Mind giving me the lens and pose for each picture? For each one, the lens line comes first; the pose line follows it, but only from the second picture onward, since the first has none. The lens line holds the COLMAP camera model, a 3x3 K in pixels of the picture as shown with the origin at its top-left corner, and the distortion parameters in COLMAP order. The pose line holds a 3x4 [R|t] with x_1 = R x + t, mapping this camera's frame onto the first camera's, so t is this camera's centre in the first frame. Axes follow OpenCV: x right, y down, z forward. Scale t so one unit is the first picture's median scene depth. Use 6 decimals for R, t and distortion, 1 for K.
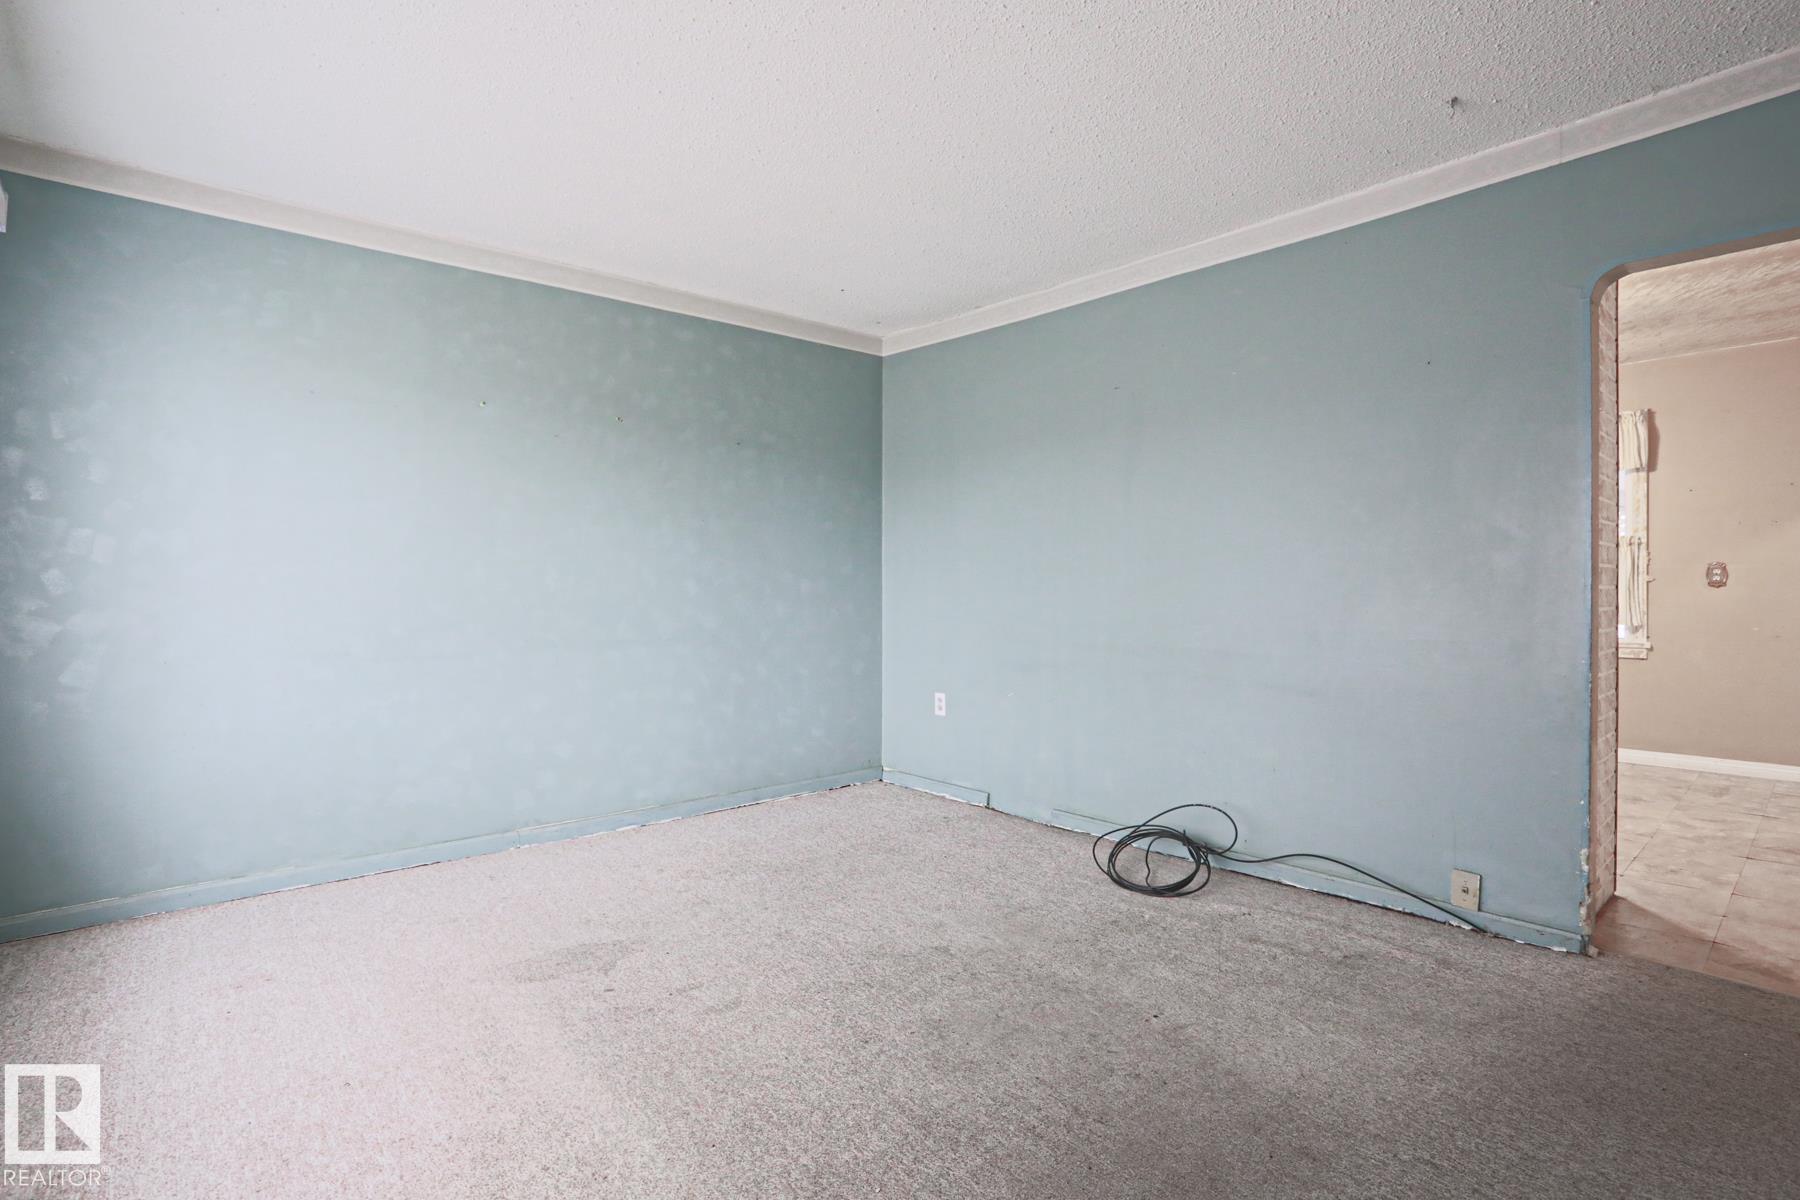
lens RADIAL K [[871.5, 0, 895.4], [0, 871.5, 588.0], [0, 0, 1]] dist [-0.087335, 0.032060]
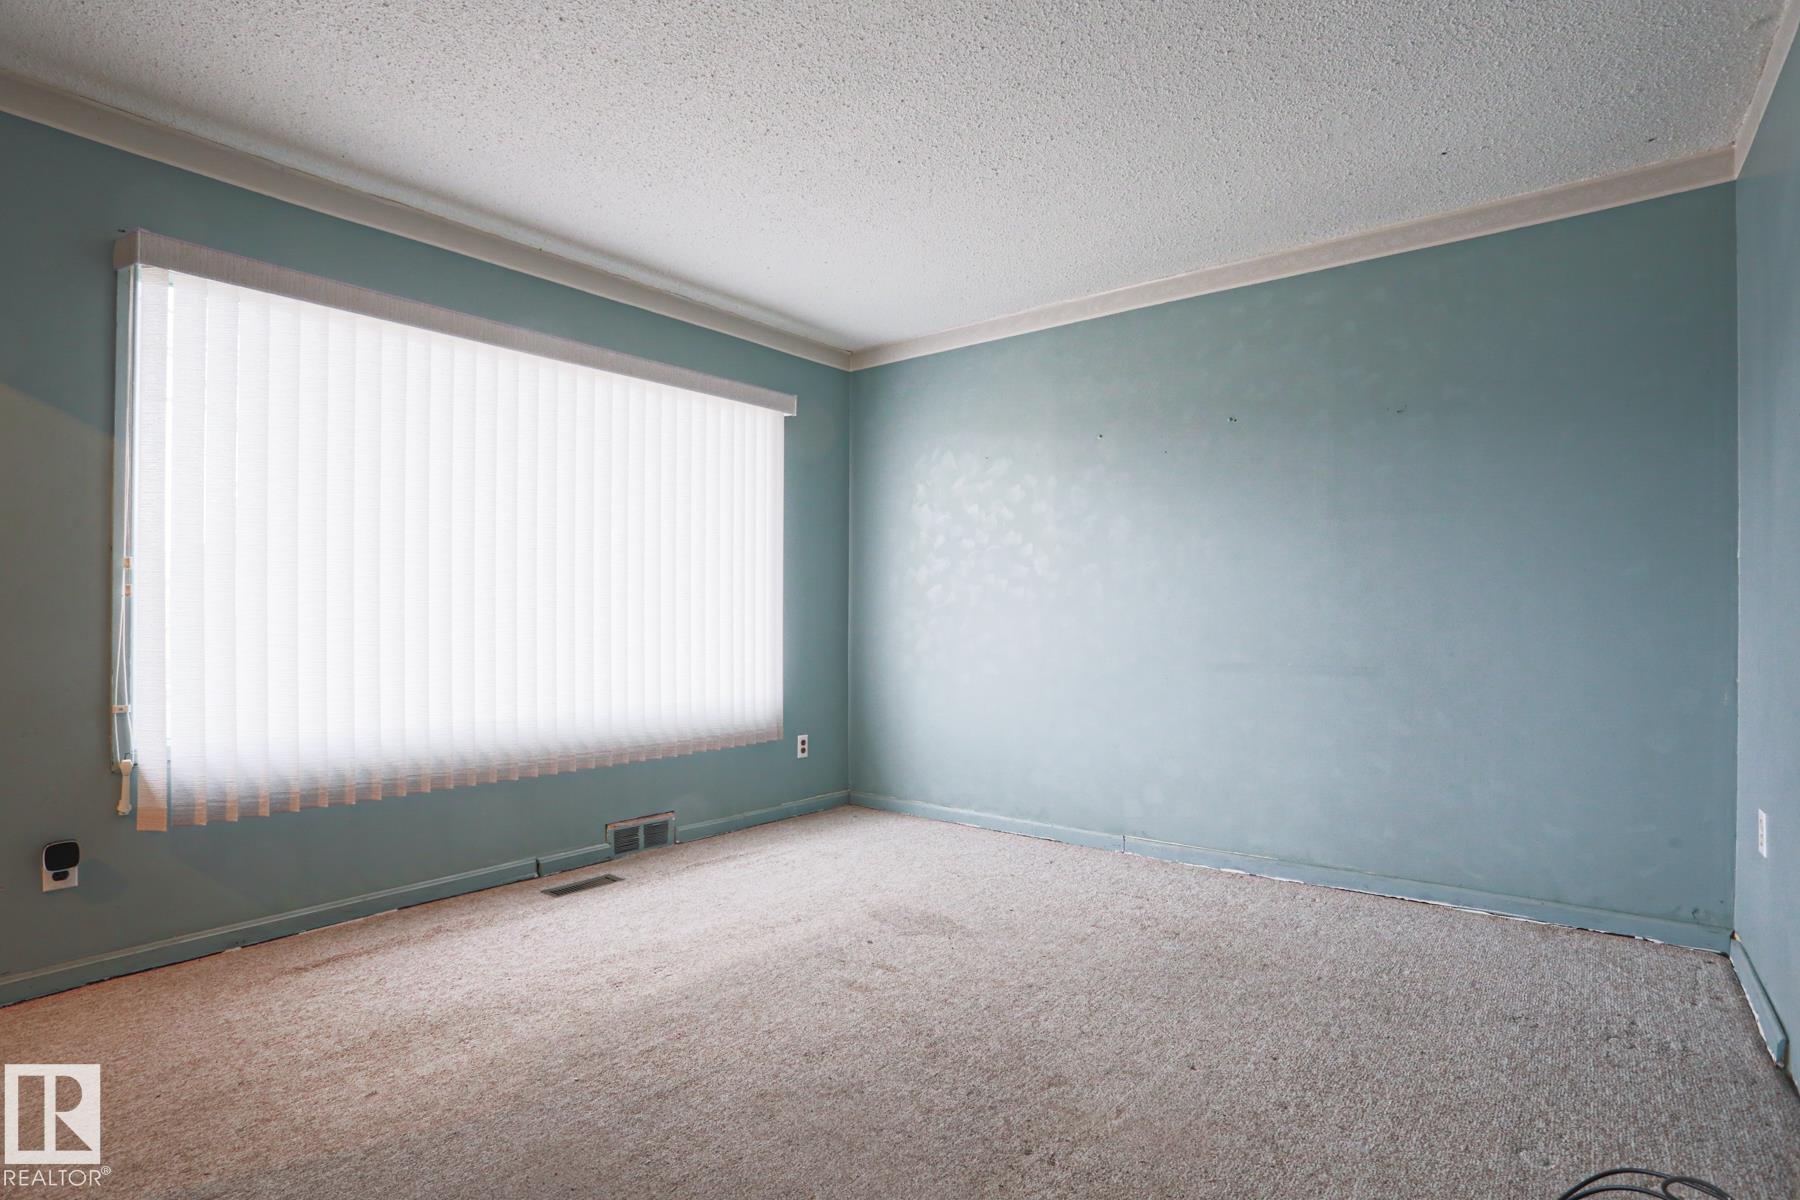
lens RADIAL K [[895.4, 0, 894.2], [0, 895.4, 598.9], [0, 0, 1]] dist [-0.081696, 0.035145]
pose [[0.170730, -0.005094, -0.985305, 0.741068], [0.001523, 0.999987, -0.004906, -0.002981], [0.985317, -0.000663, 0.170735, 0.676187]]
